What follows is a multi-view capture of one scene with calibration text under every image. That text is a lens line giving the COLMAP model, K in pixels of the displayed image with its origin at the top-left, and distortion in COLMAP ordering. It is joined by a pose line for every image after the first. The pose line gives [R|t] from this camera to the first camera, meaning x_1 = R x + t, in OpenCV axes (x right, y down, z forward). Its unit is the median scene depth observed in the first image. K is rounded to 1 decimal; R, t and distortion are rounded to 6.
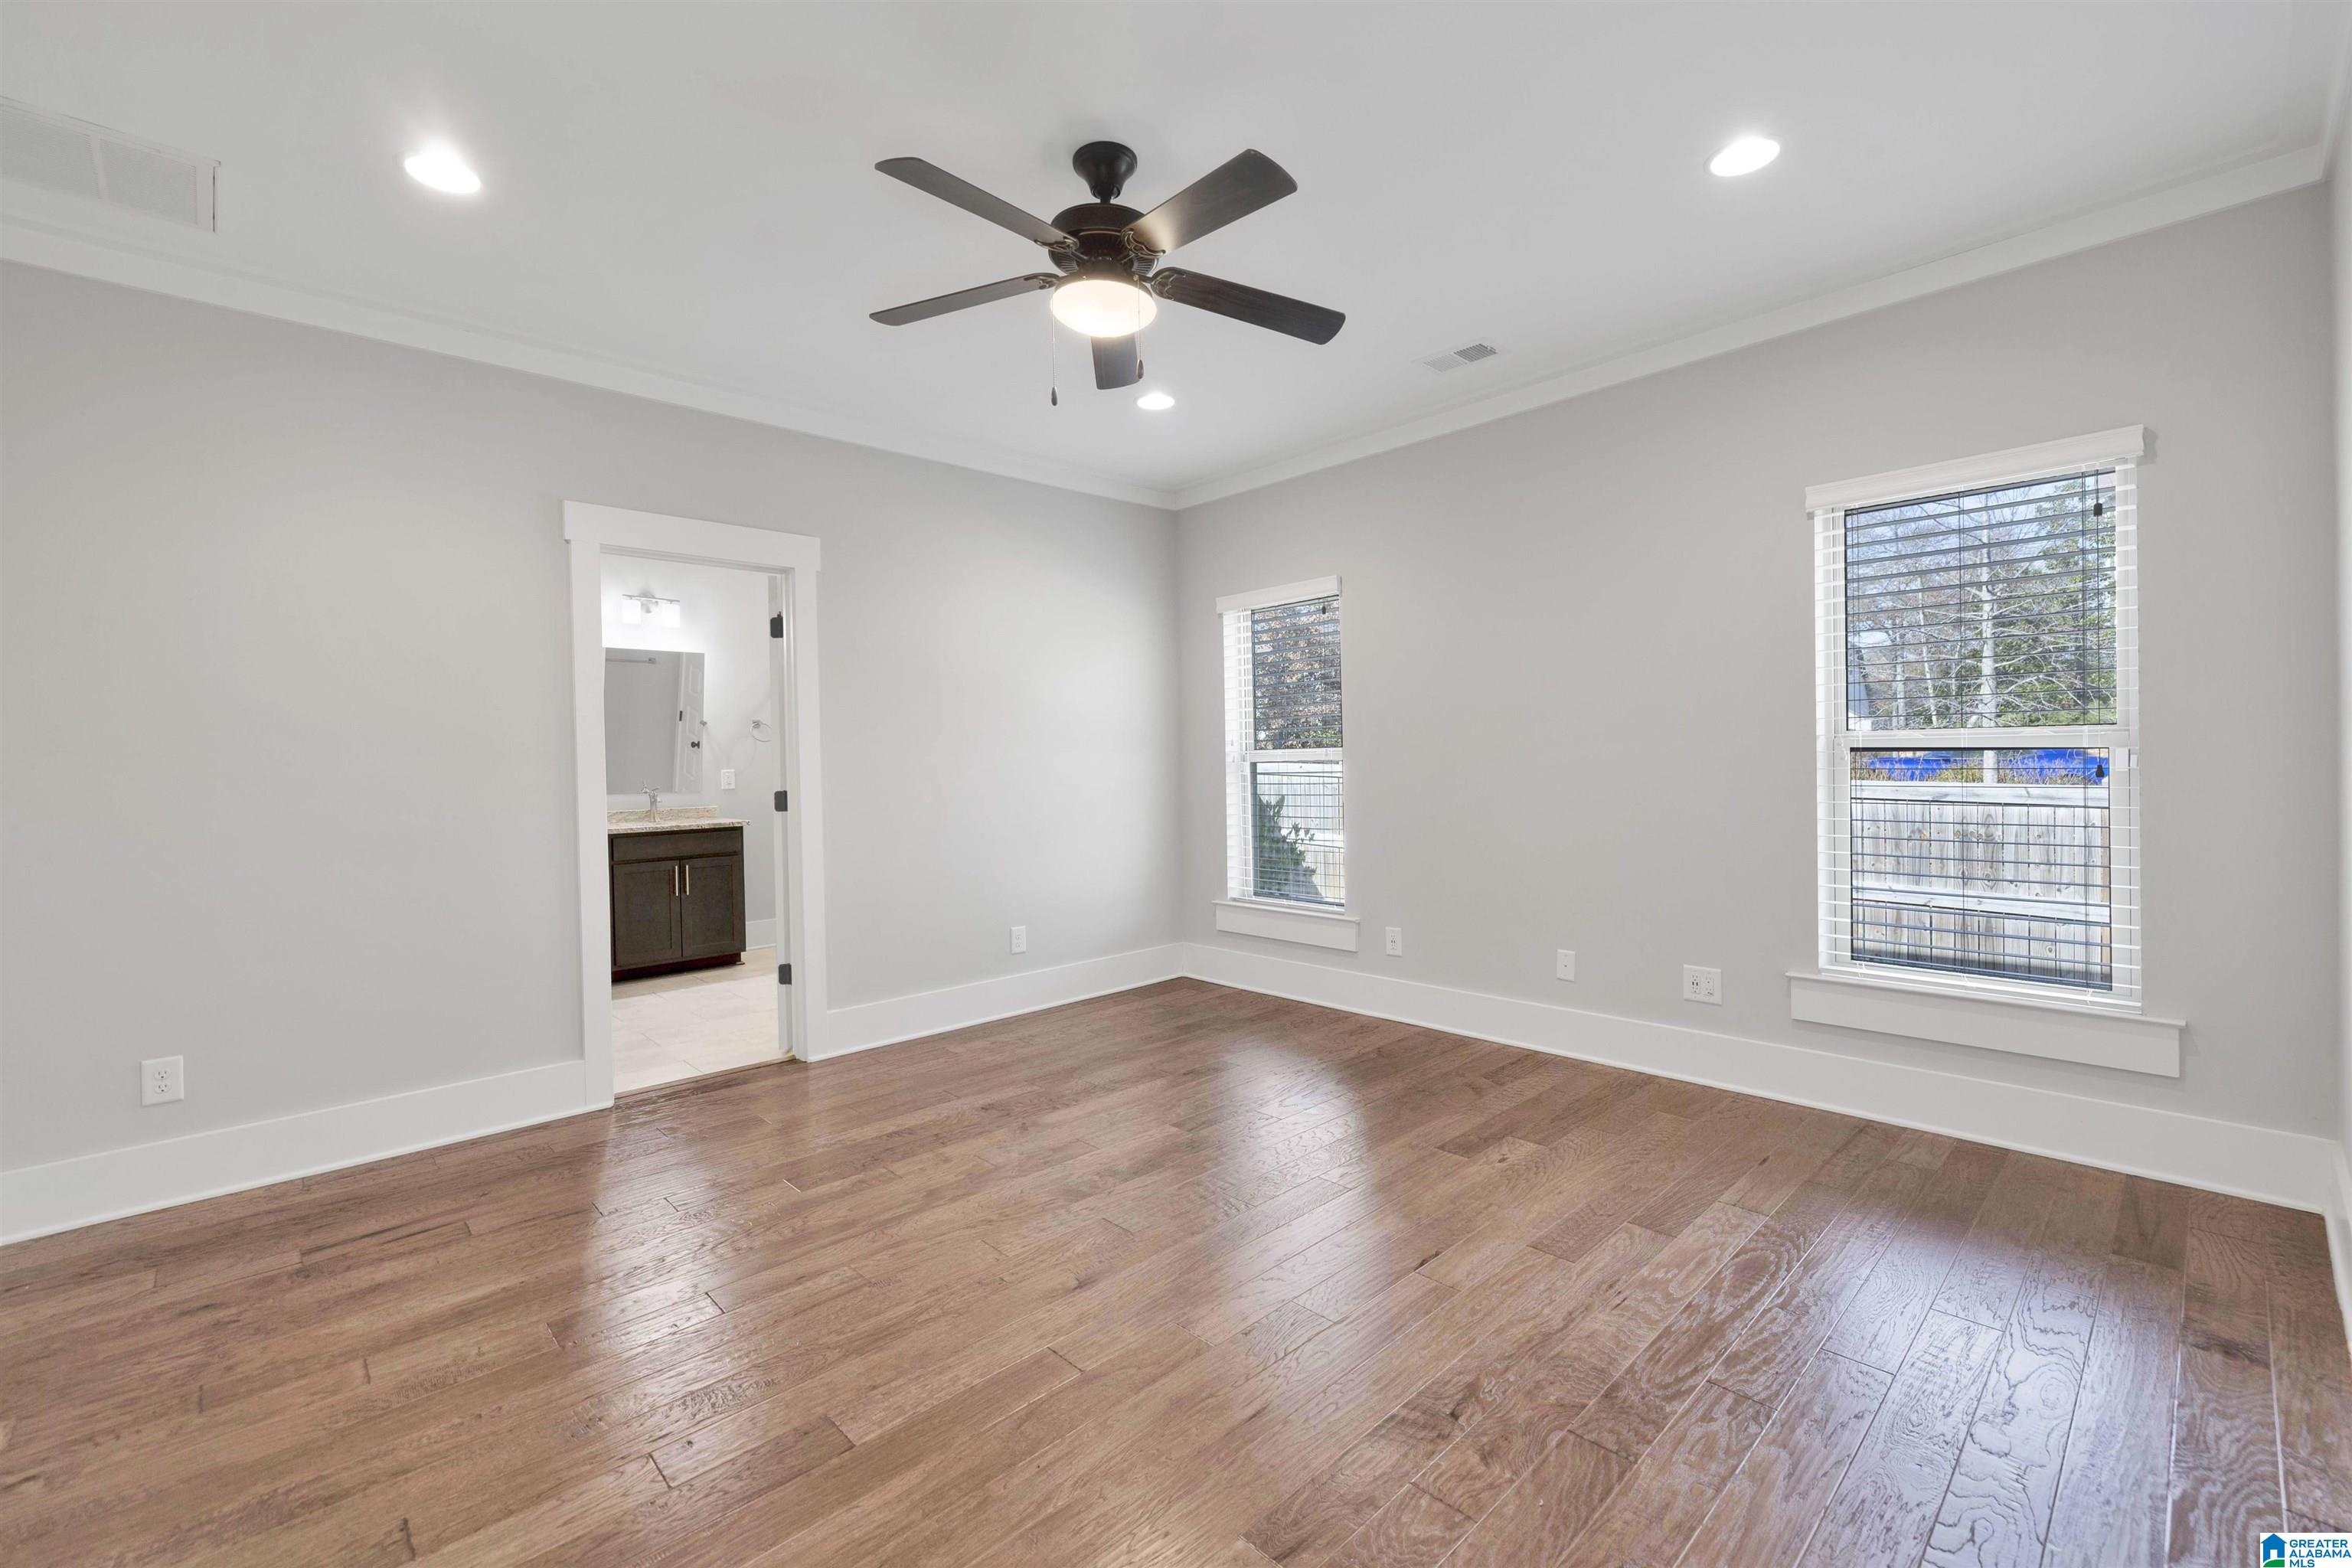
lens RADIAL K [[1031.1, 0, 1220.3], [0, 1031.1, 764.9], [0, 0, 1]] dist [-0.001044, 0.000335]
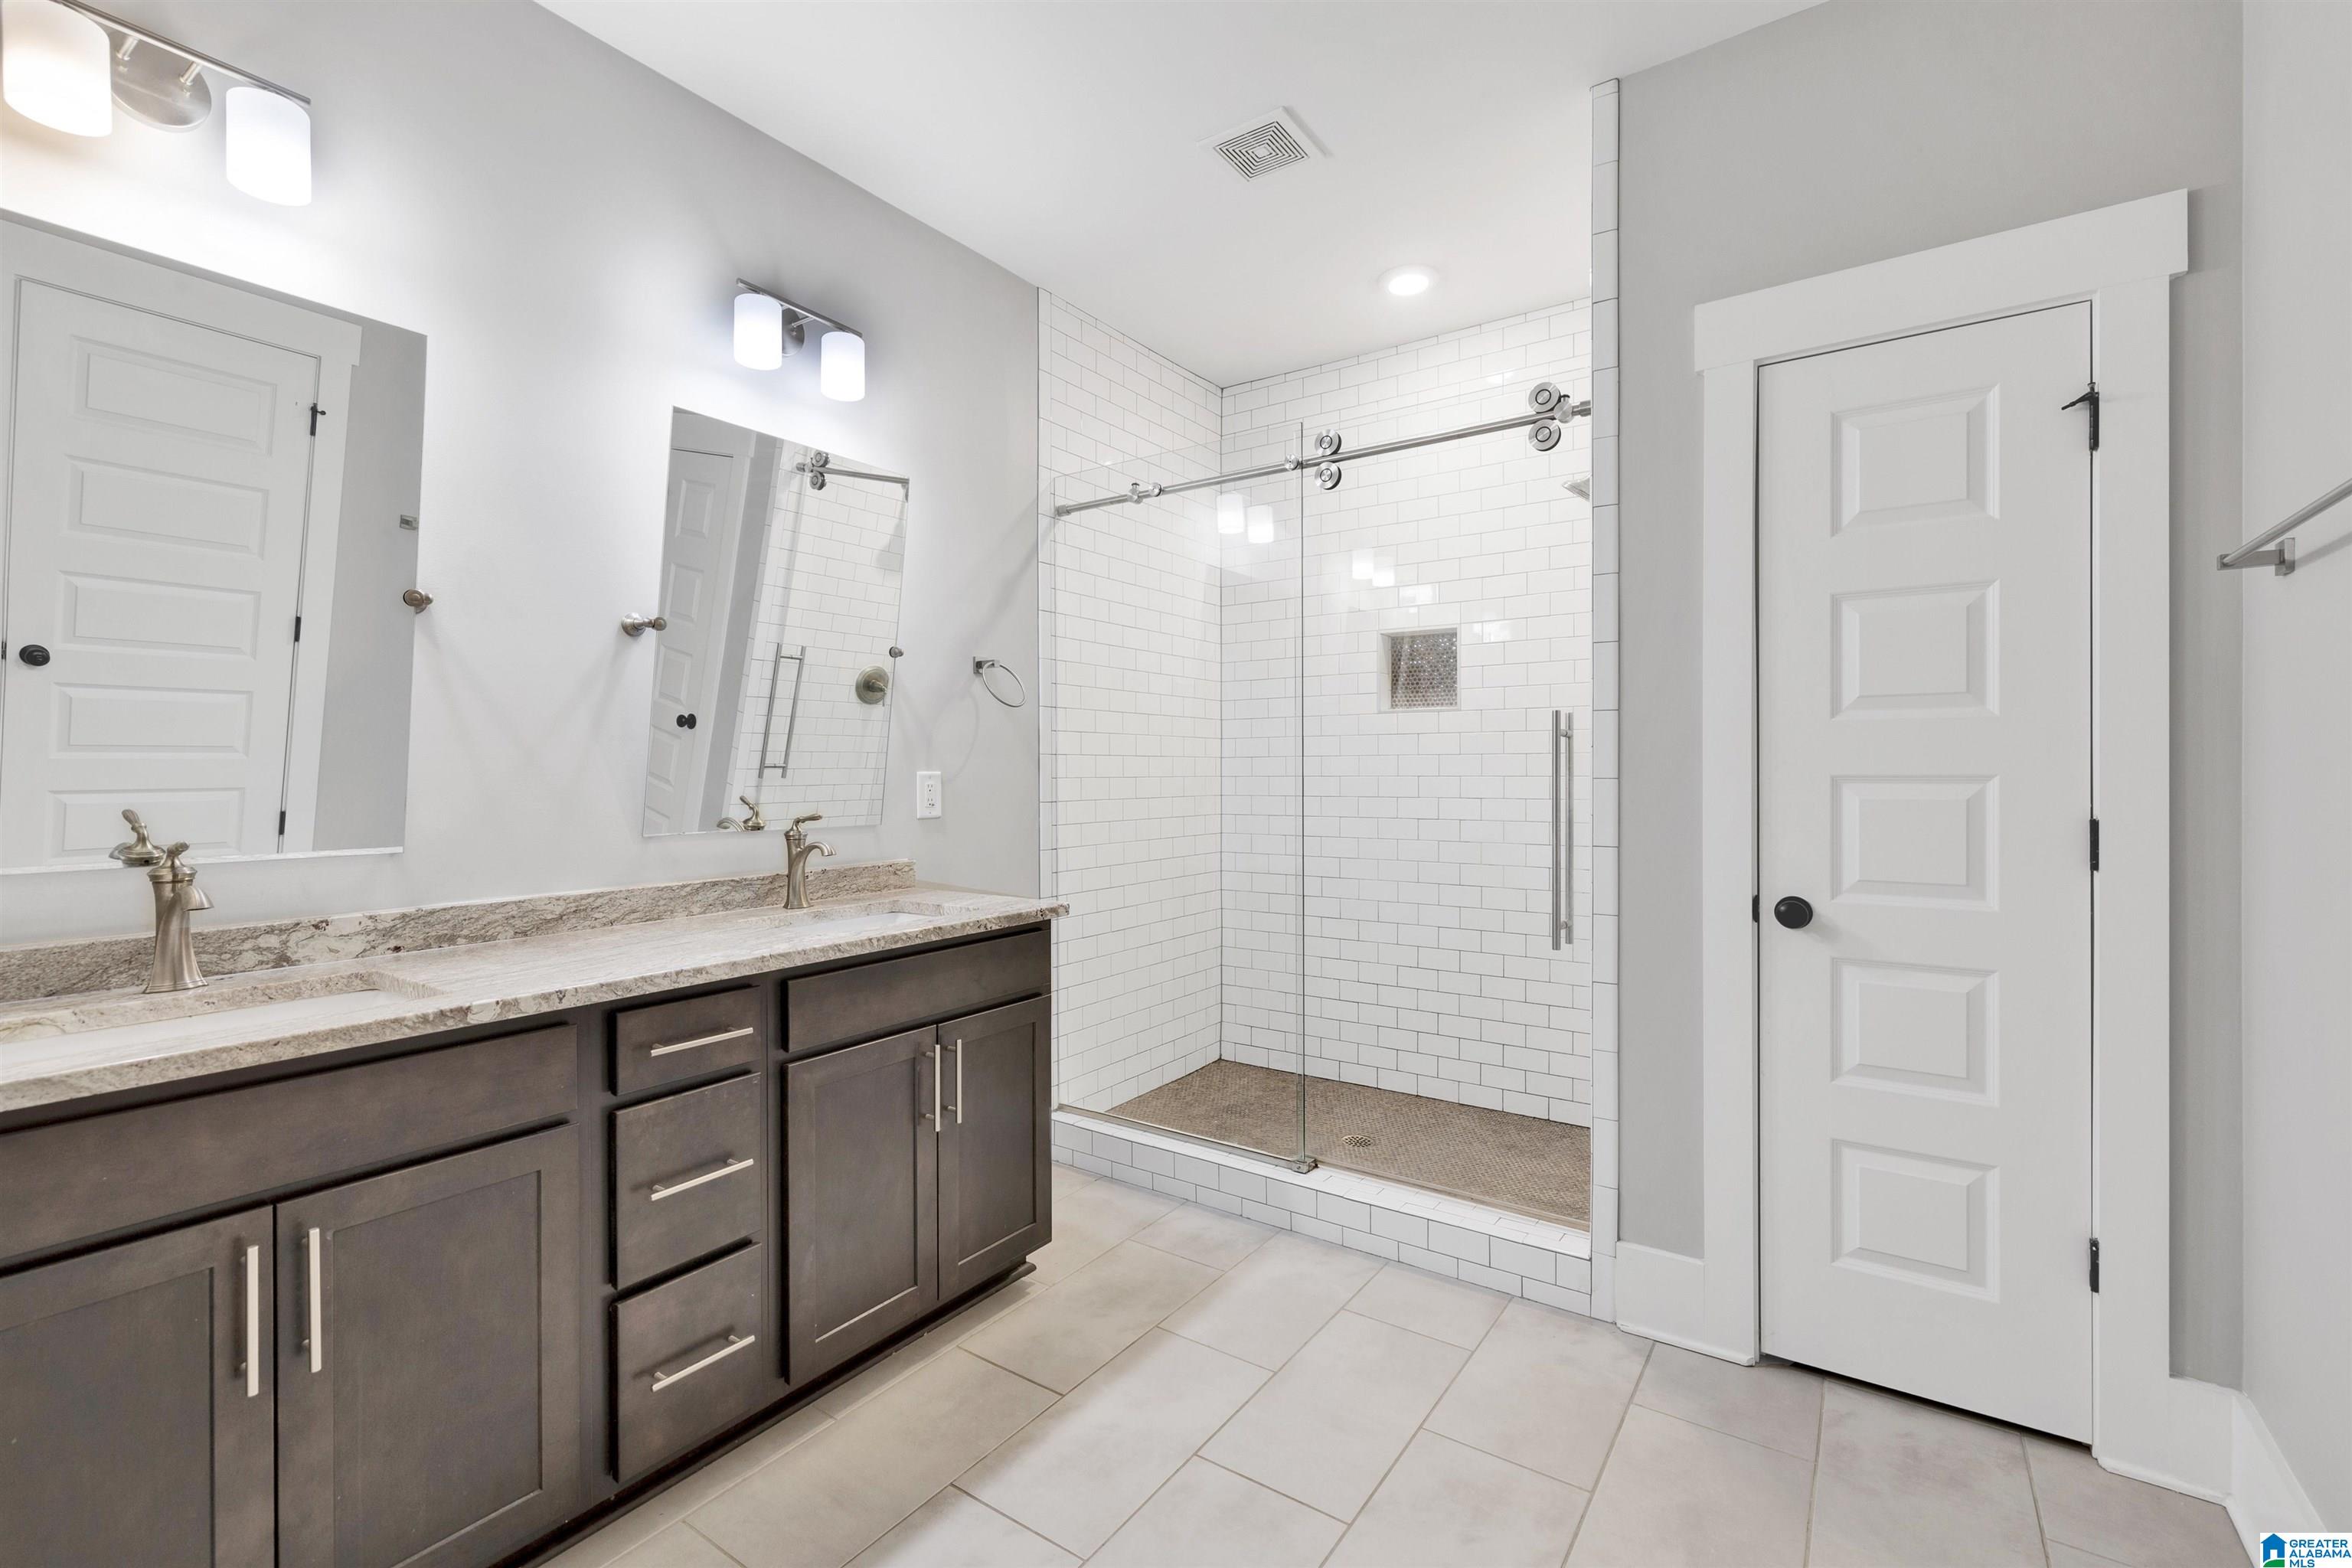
lens RADIAL K [[1057.5, 0, 1170.4], [0, 1057.5, 769.4], [0, 0, 1]] dist [-0.000673, 0.000446]
pose [[0.985149, 0.023083, 0.170141, -0.483846], [-0.020909, 0.999675, -0.014560, 0.008328], [-0.170422, 0.010786, 0.985312, 0.604293]]
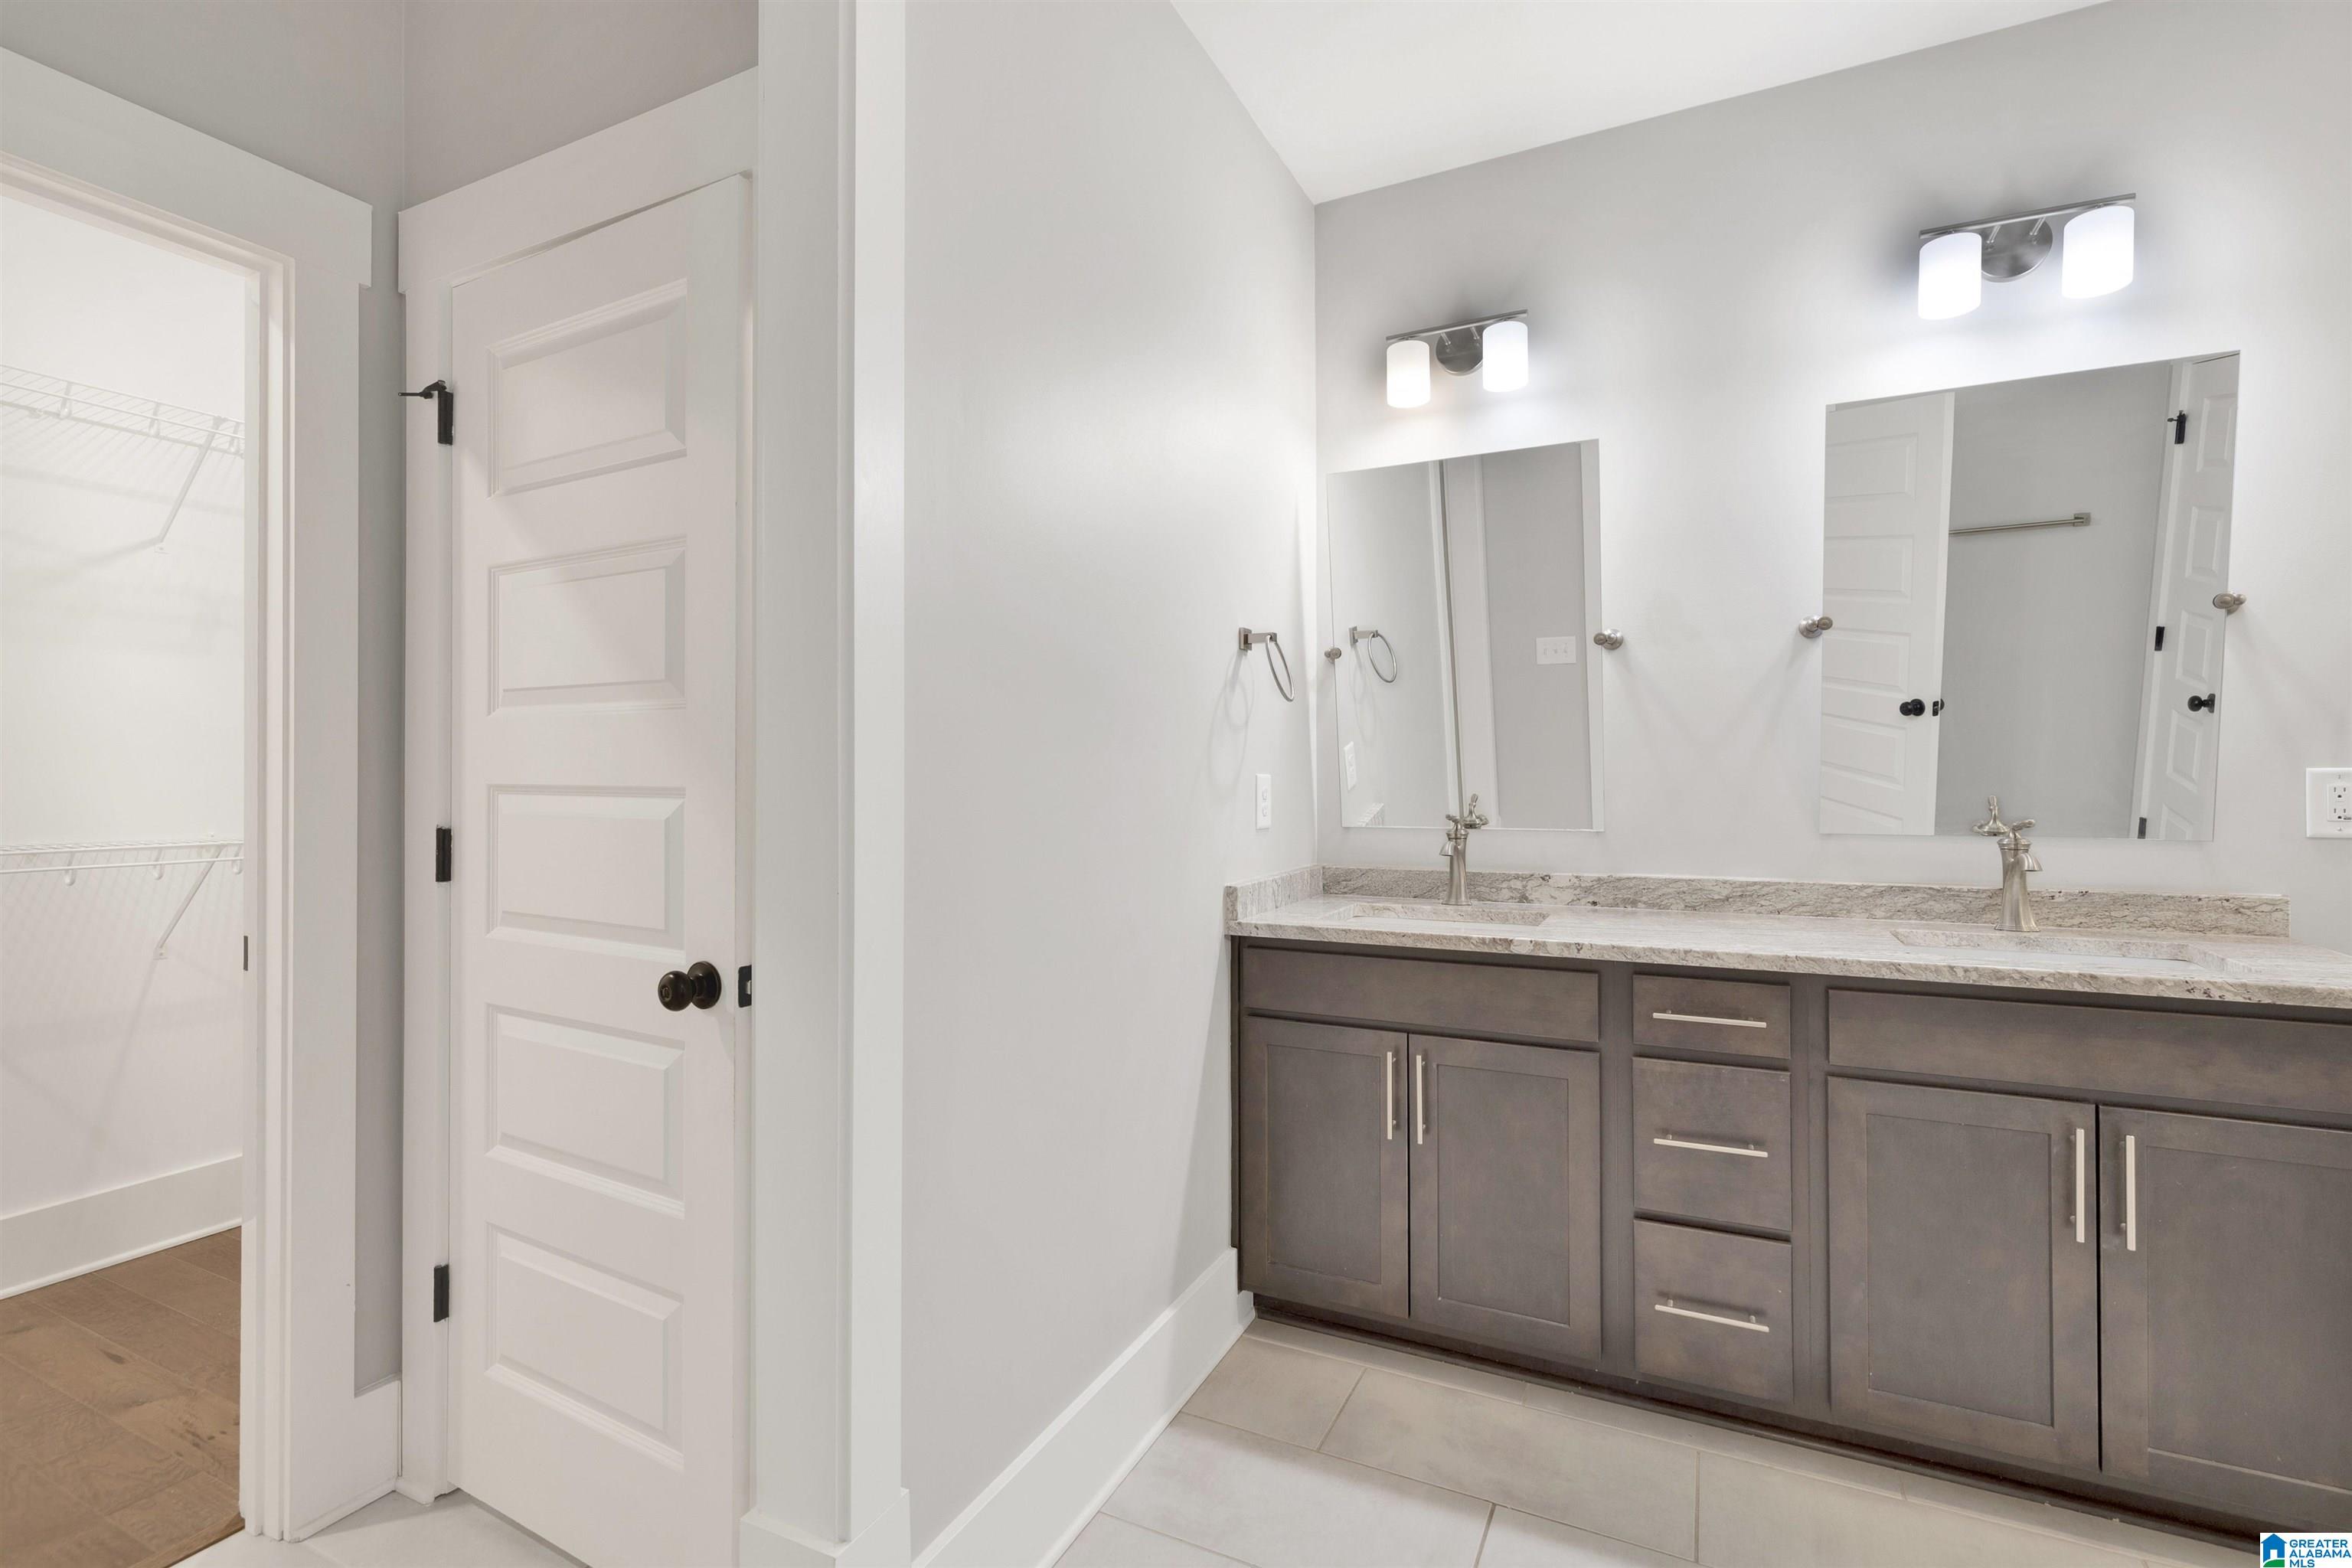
lens RADIAL K [[1030.4, 0, 1135.6], [0, 1030.4, 765.5], [0, 0, 1]] dist [0.000372, 0.000447]
pose [[0.287220, 0.016629, -0.957720, -0.328541], [-0.009916, 0.999847, 0.014386, 0.003493], [0.957813, 0.005365, 0.287341, 0.657406]]
